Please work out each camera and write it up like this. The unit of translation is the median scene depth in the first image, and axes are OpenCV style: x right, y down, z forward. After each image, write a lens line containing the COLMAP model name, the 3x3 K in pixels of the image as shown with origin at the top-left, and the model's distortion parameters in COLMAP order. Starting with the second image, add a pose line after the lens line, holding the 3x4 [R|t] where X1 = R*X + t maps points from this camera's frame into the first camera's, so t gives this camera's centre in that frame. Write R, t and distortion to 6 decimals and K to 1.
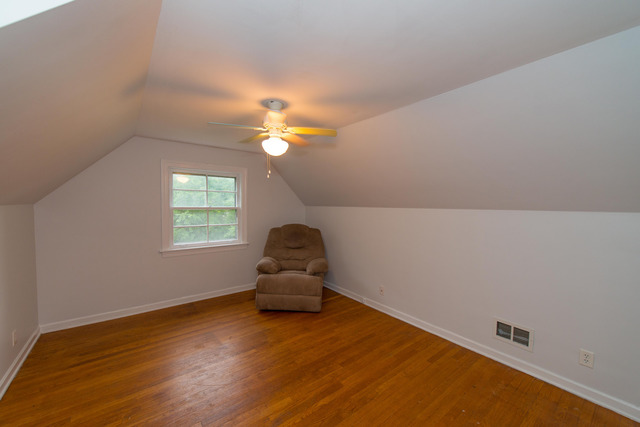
lens RADIAL K [[250.7, 0, 320.2], [0, 250.7, 210.7], [0, 0, 1]] dist [0.003211, -0.000241]
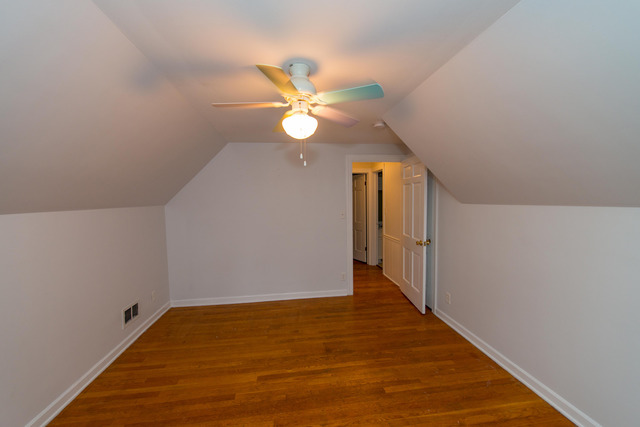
lens RADIAL K [[263.3, 0, 319.3], [0, 263.3, 213.5], [0, 0, 1]] dist [0.000229, 0.000025]
pose [[-0.865776, -0.023700, 0.499870, -0.581696], [0.020800, 0.996310, 0.083263, -0.057012], [-0.499999, 0.082485, -0.862089, 1.554319]]
